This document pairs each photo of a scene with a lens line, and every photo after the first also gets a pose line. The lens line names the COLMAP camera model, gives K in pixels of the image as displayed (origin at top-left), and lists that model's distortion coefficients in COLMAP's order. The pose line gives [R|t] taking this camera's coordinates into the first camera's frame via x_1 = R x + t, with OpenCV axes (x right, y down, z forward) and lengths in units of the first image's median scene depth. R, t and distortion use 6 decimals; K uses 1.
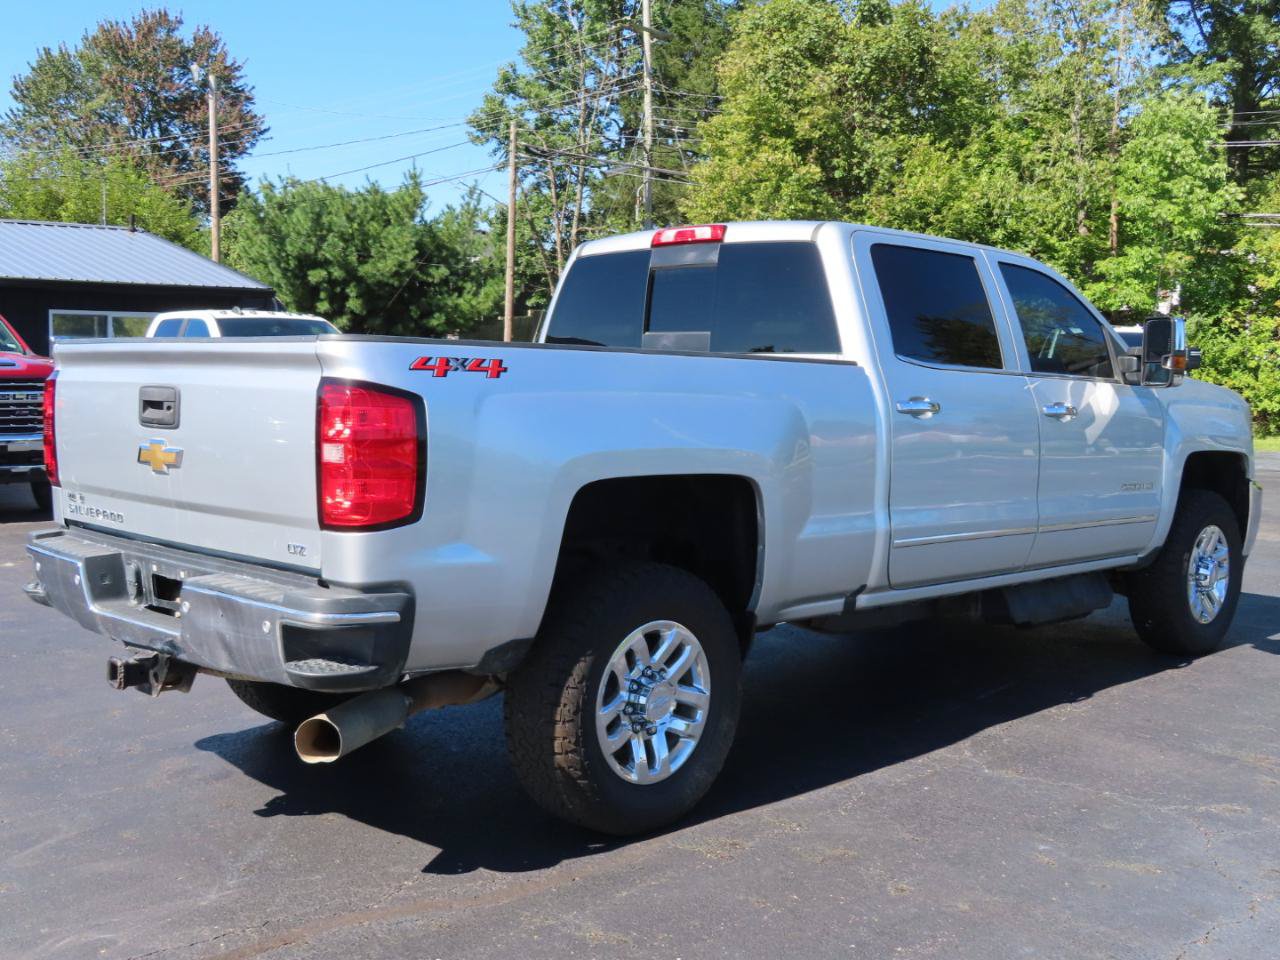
lens RADIAL K [[1412.9, 0, 640.0], [0, 1412.9, 480.0], [0, 0, 1]] dist [-0.021222, -0.001745]
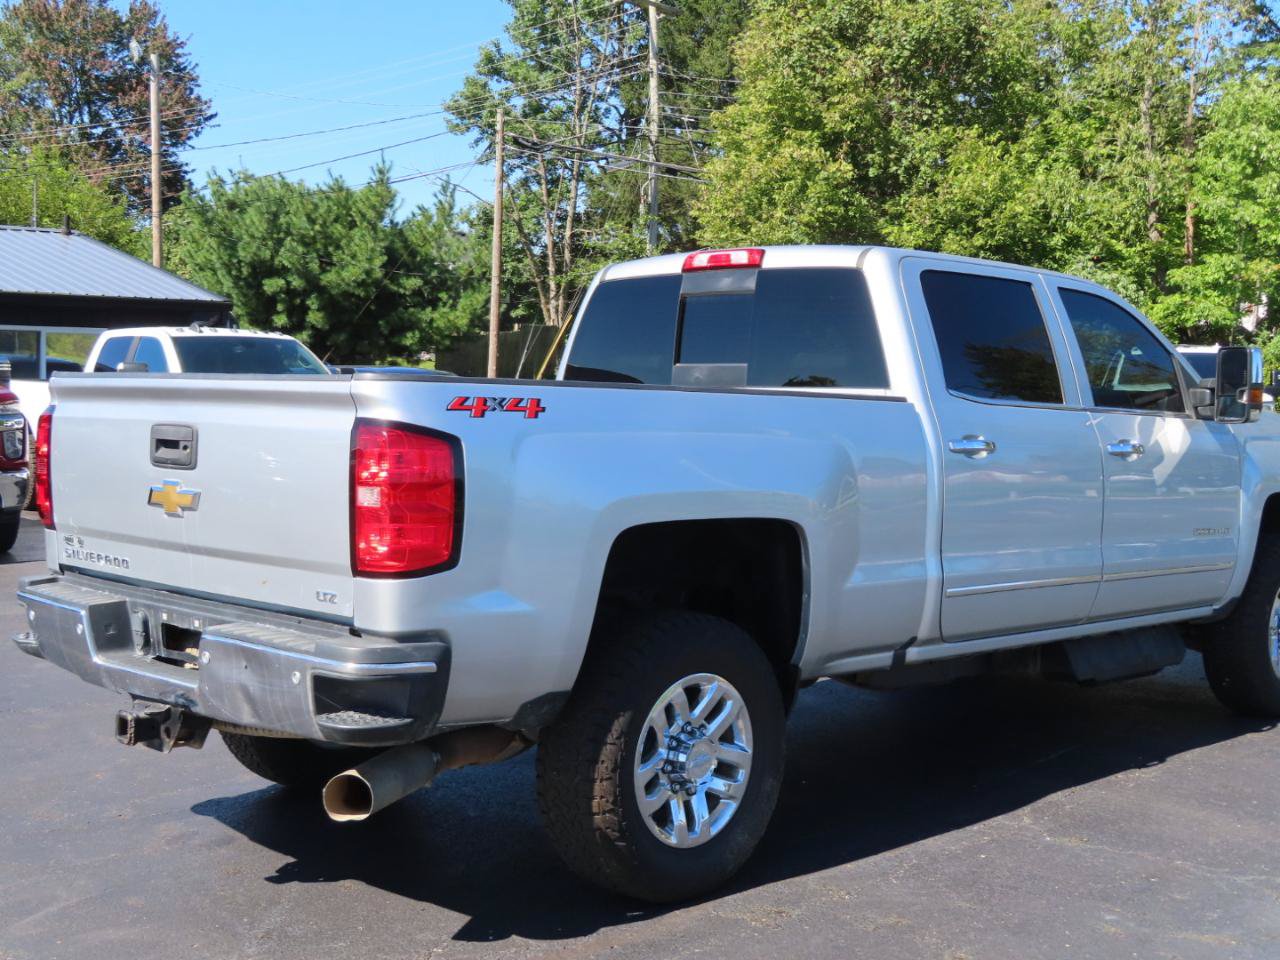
lens RADIAL K [[1640.3, 0, 640.0], [0, 1640.3, 480.0], [0, 0, 1]] dist [0.021186, -0.036343]
pose [[0.999997, 0.002432, 0.000214, -0.017995], [-0.002427, 0.999704, -0.024209, -0.002021], [-0.000273, 0.024208, 0.999707, -0.066715]]
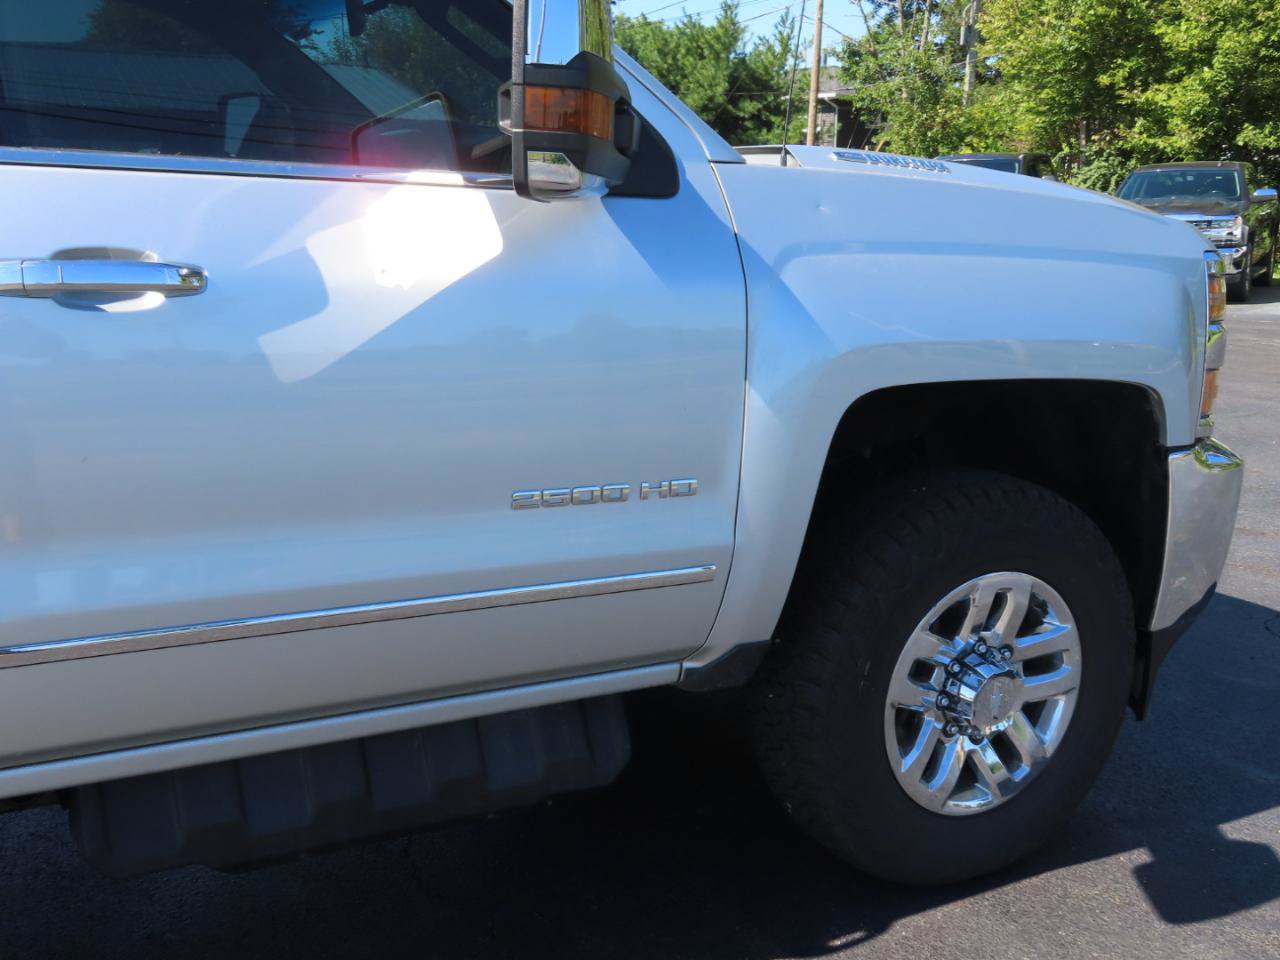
lens RADIAL K [[1260.7, 0, 640.0], [0, 1260.7, 480.0], [0, 0, 1]] dist [-0.012604, 0.000941]
pose [[0.949884, 0.062800, -0.306230, 0.458428], [-0.021332, 0.990351, 0.136929, -0.042188], [0.311875, -0.123534, 0.942058, 0.717534]]
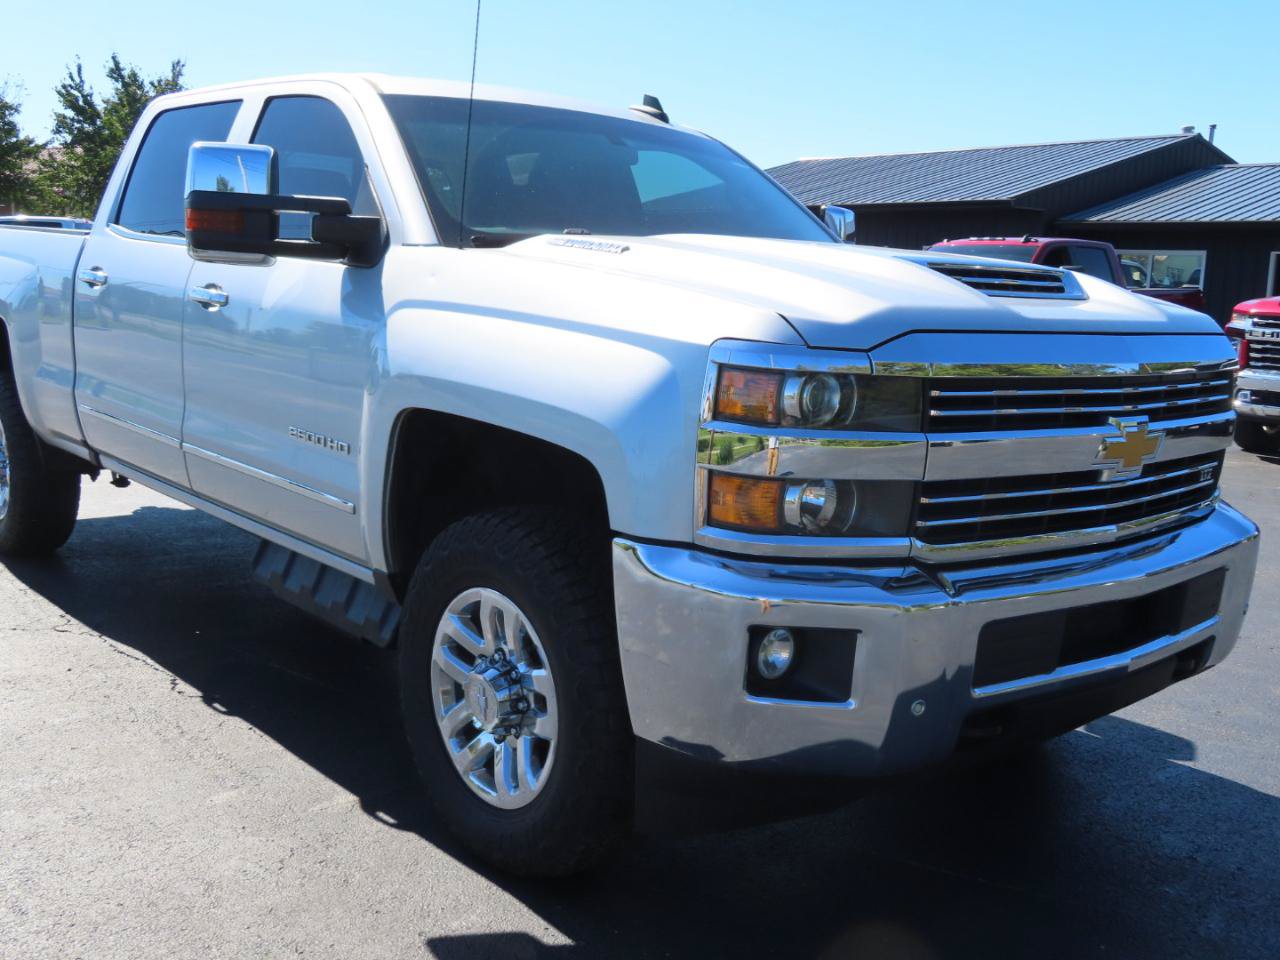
lens RADIAL K [[1293.5, 0, 640.0], [0, 1293.5, 480.0], [0, 0, 1]] dist [0.005461, 0.002774]
pose [[-0.070207, 0.140639, -0.987569, 0.883547], [-0.122669, 0.981280, 0.148464, -0.076264], [0.989961, 0.131567, -0.051641, 1.172567]]
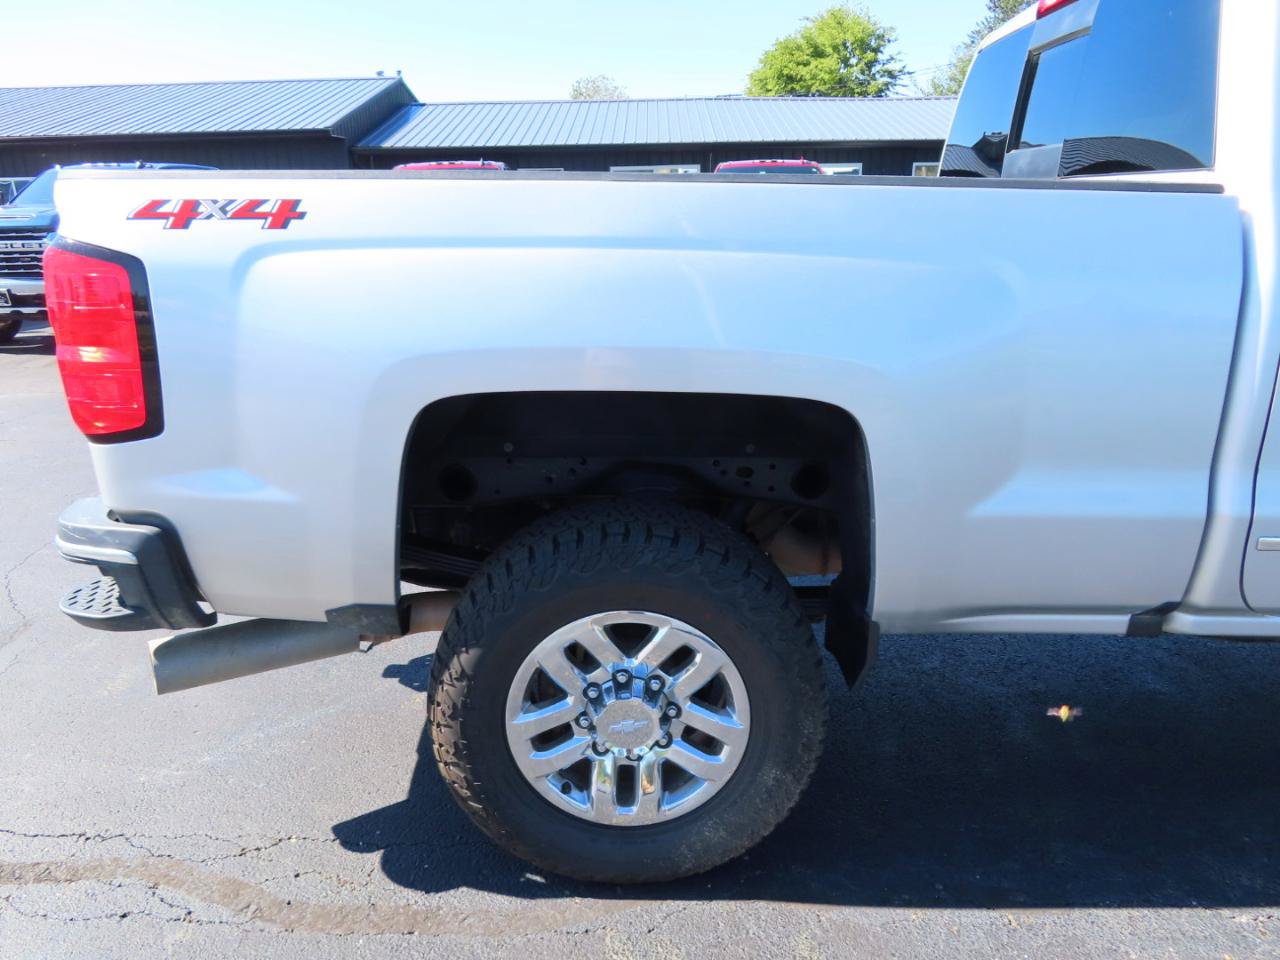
lens RADIAL K [[909.8, 0, 640.0], [0, 909.8, 480.0], [0, 0, 1]] dist [-0.003973, -0.005164]
pose [[0.707314, 0.188713, -0.681245, 0.194084], [-0.039849, 0.972820, 0.228108, -0.036787], [0.705776, -0.134197, 0.695609, 0.481287]]
